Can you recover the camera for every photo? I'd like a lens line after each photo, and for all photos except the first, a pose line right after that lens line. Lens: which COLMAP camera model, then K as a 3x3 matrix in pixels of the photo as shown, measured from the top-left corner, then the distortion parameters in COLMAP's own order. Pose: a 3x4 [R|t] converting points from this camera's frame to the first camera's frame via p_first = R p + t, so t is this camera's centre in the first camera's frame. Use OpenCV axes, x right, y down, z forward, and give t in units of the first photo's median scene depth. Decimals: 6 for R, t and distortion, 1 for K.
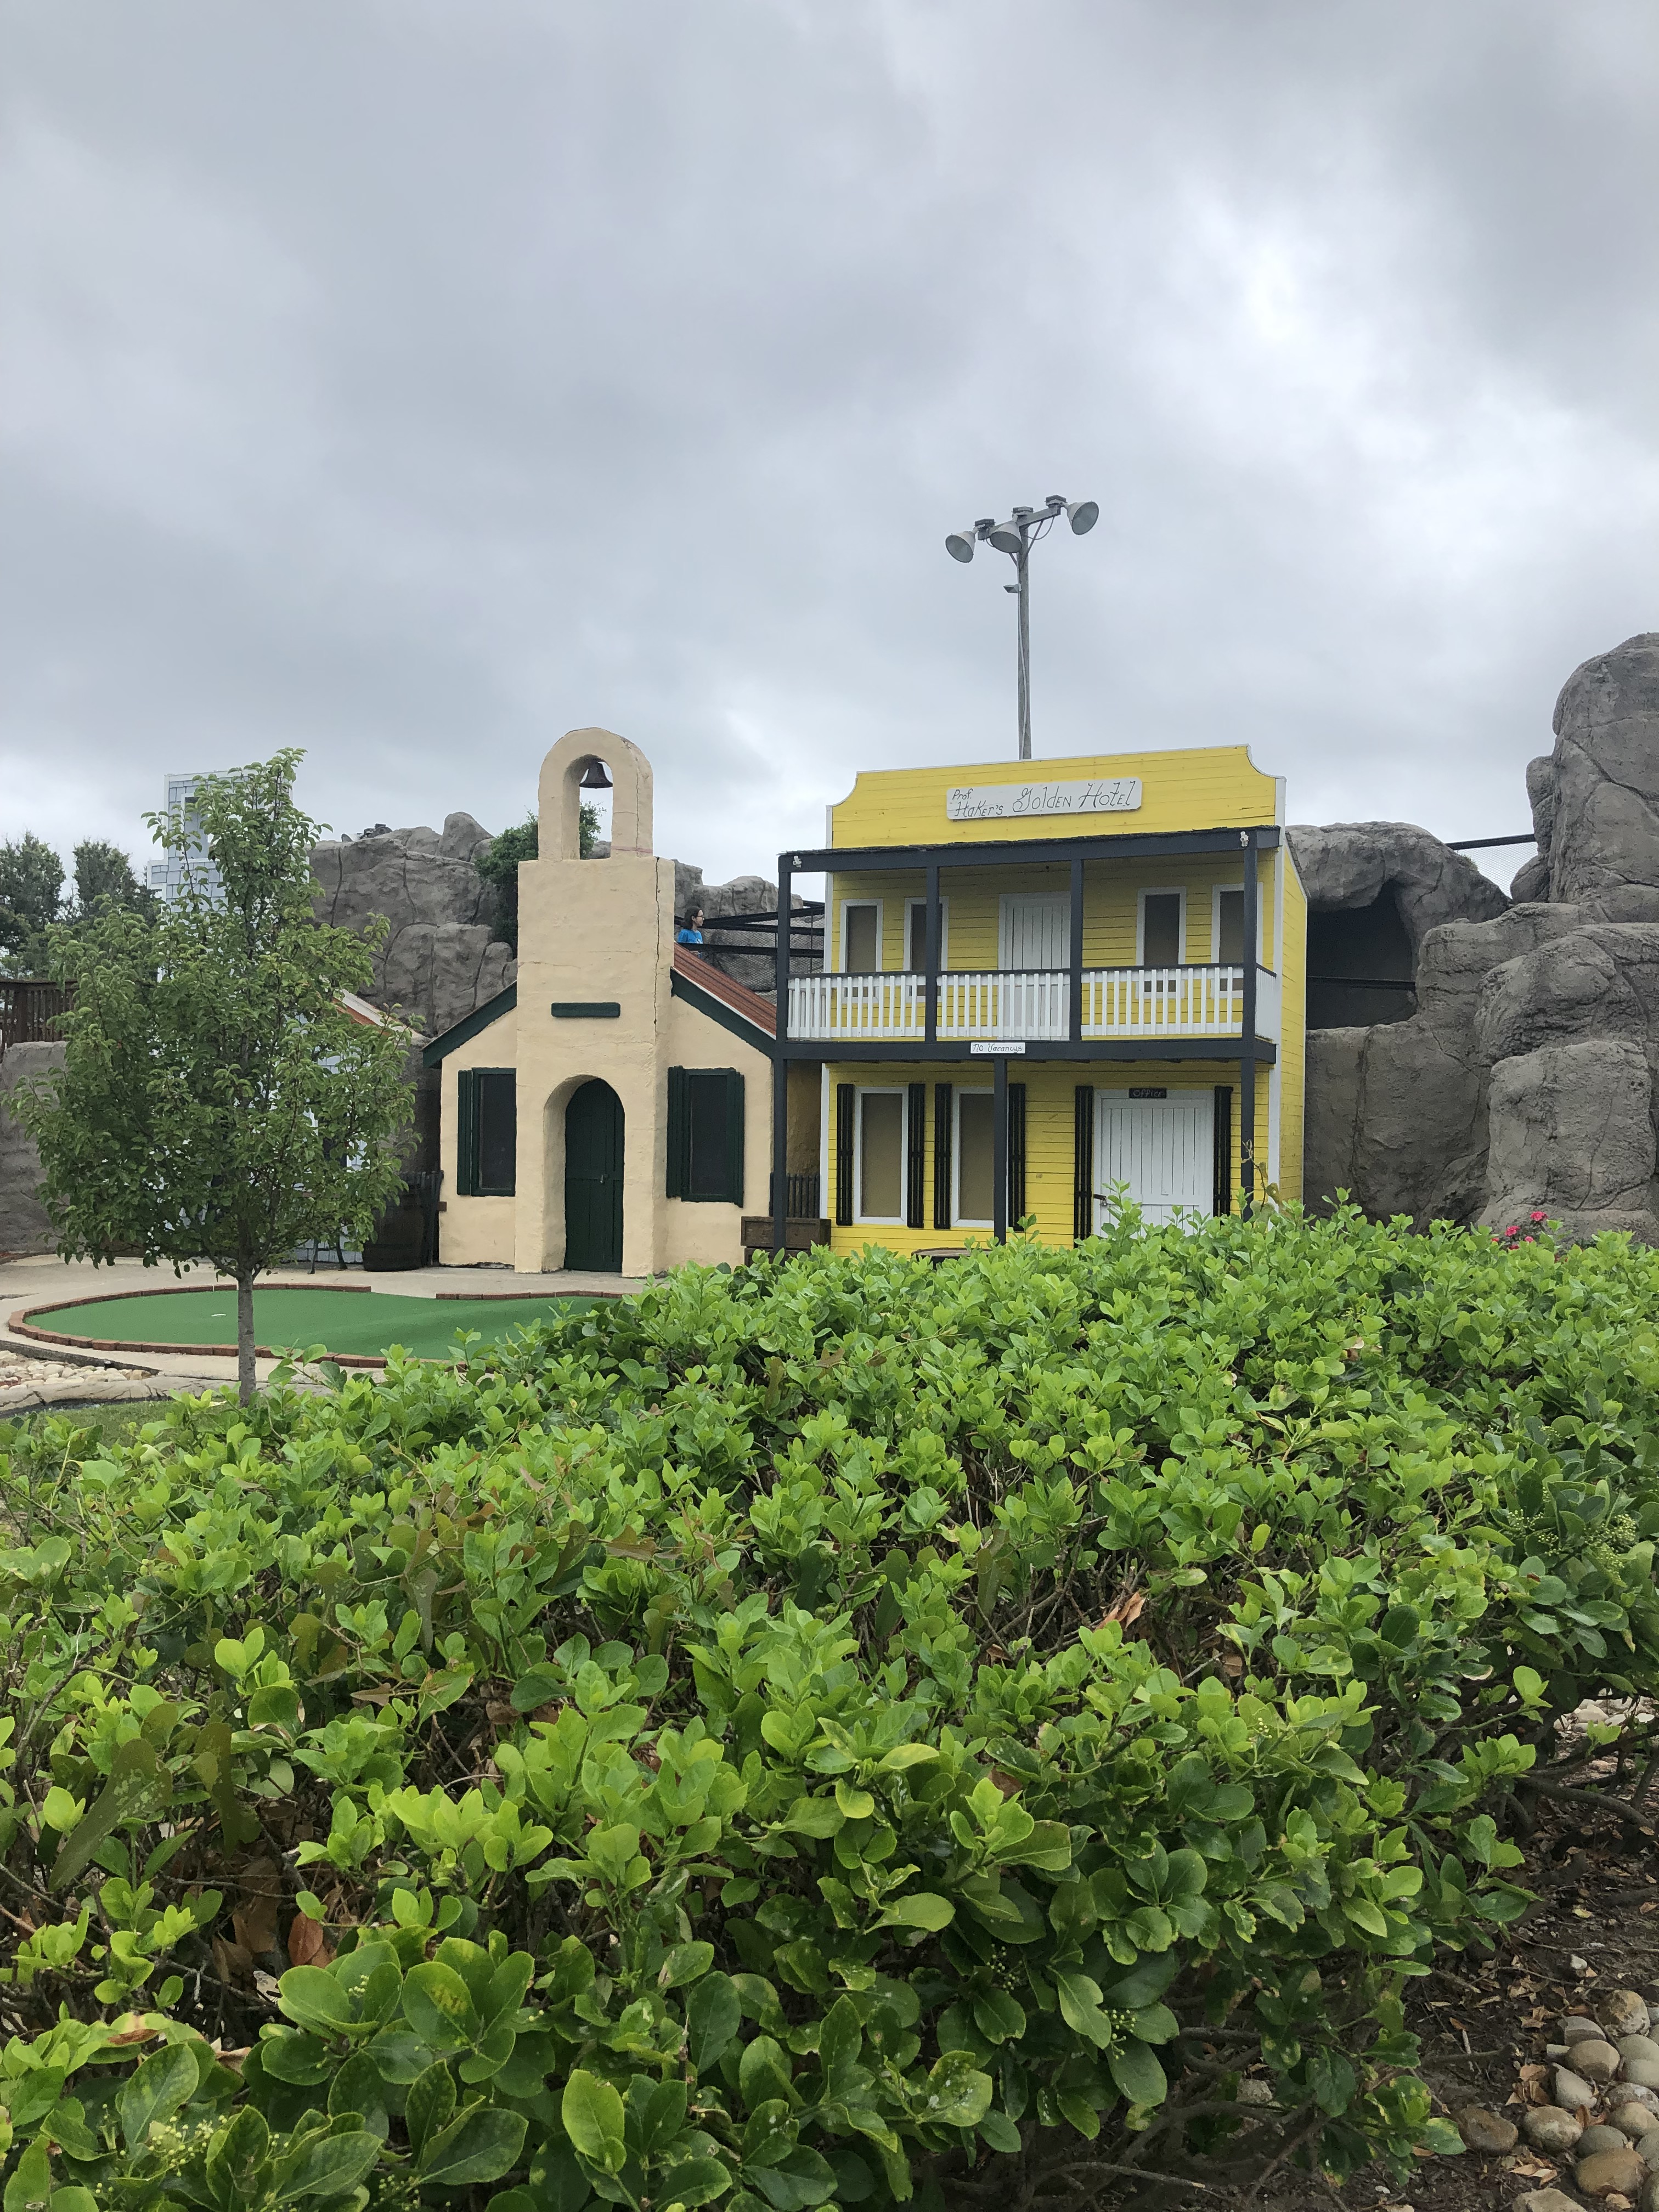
lens RADIAL K [[1819.4, 0, 826.7], [0, 1819.4, 1080.3], [0, 0, 1]] dist [0.040115, -0.058969]
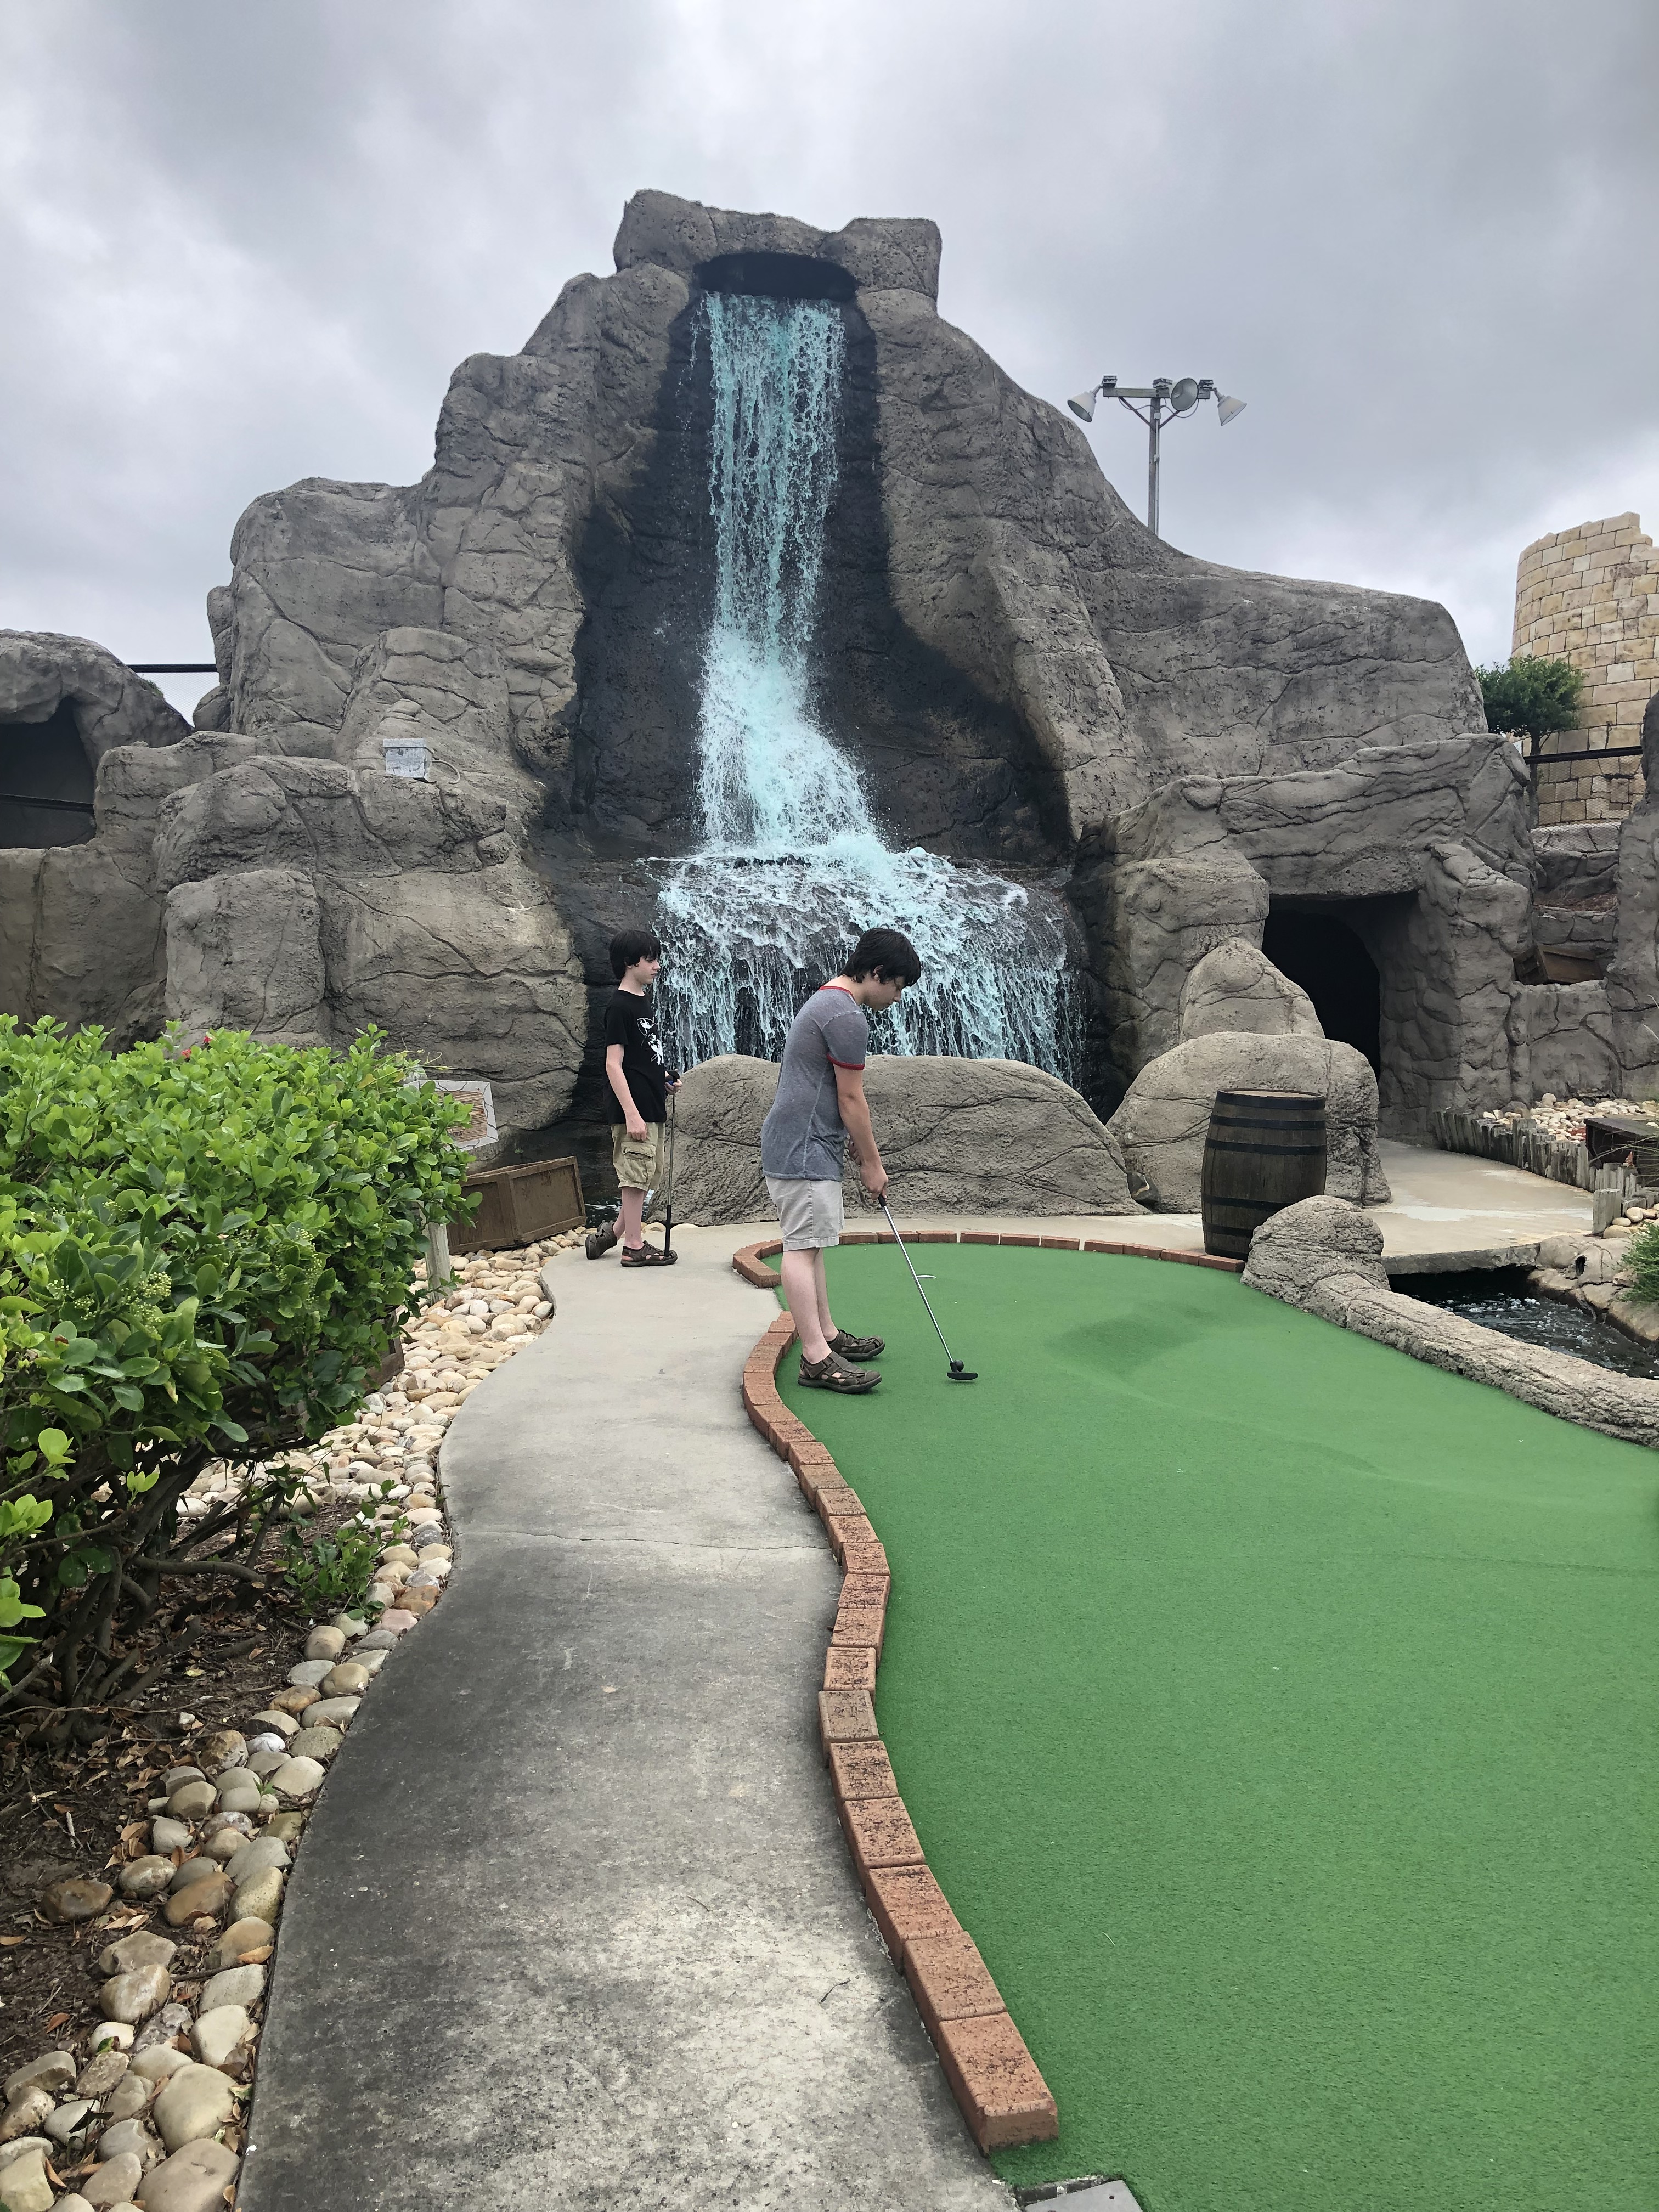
lens RADIAL K [[1815.2, 0, 827.6], [0, 1815.2, 1087.1], [0, 0, 1]] dist [0.016605, 0.007455]
pose [[0.775681, -0.040468, 0.629826, 0.012562], [-0.018525, 0.996052, 0.086814, 0.005532], [-0.630853, -0.079007, 0.771869, -0.003250]]
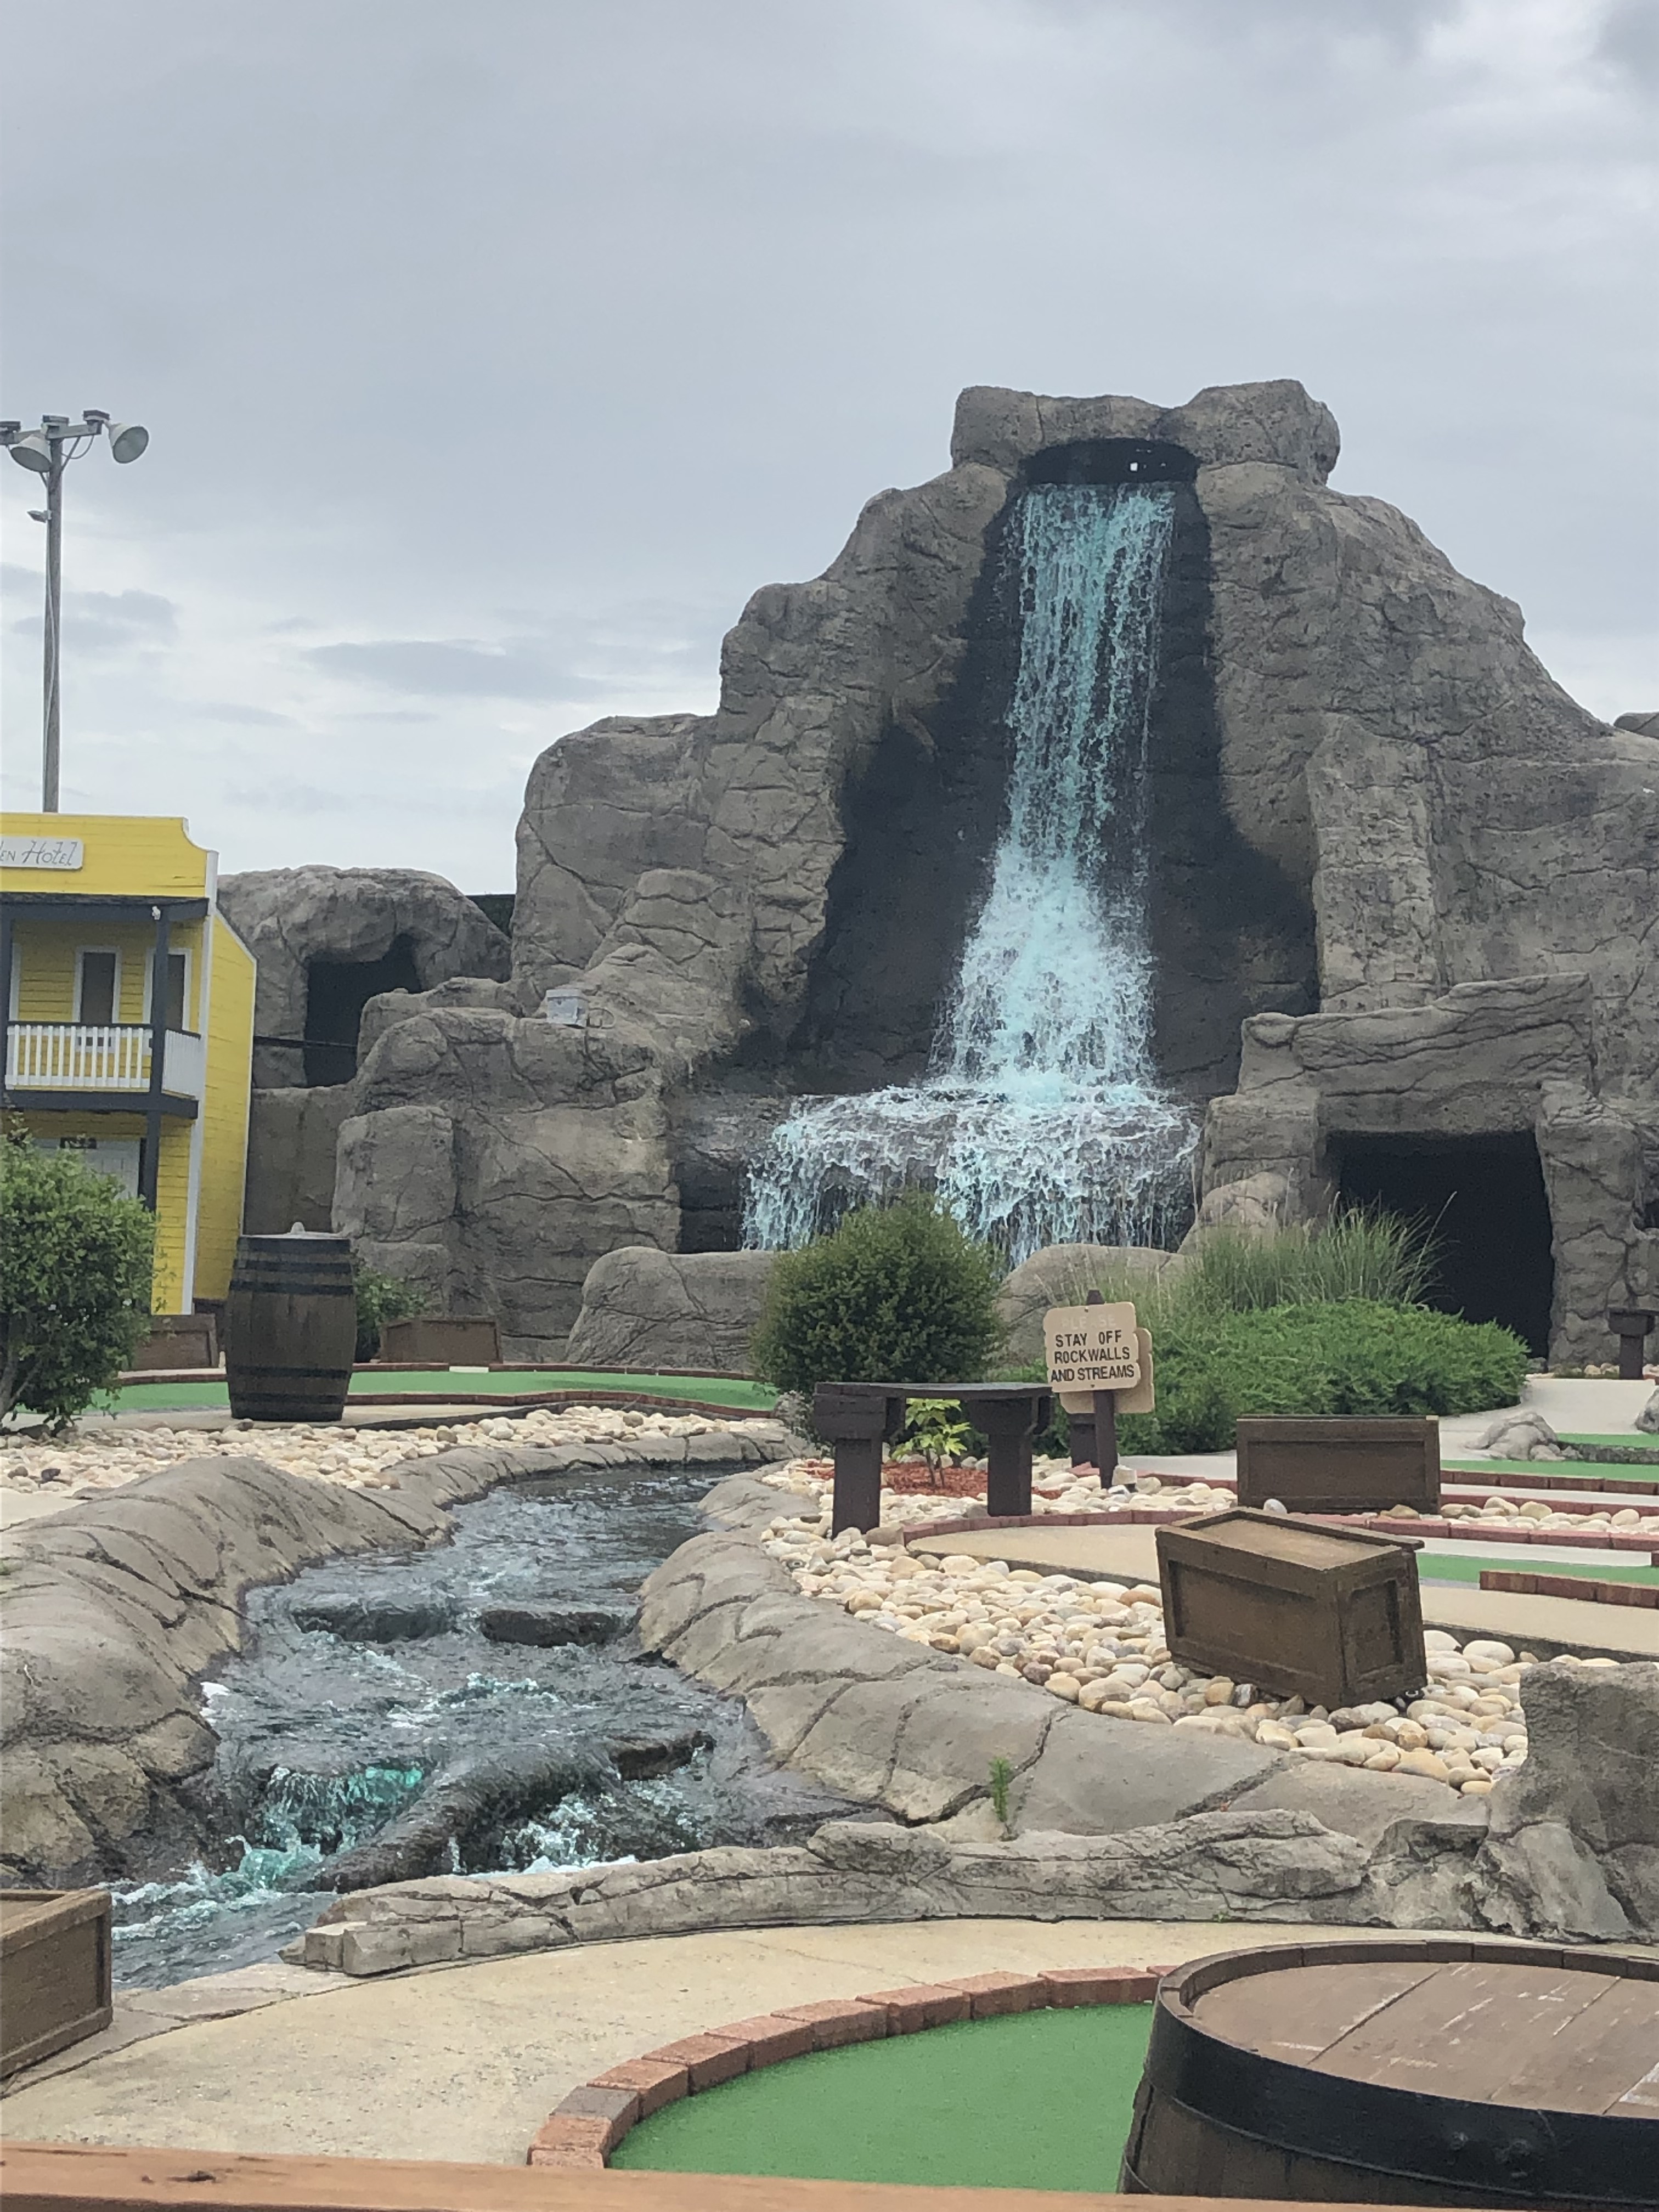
lens RADIAL K [[3700.8, 0, 829.0], [0, 3700.8, 1046.5], [0, 0, 1]] dist [0.441959, -3.164938]
pose [[0.964144, 0.042073, 0.262022, 0.033503], [-0.032148, 0.998598, -0.042050, 0.032630], [-0.263424, 0.032119, 0.964145, -1.383863]]
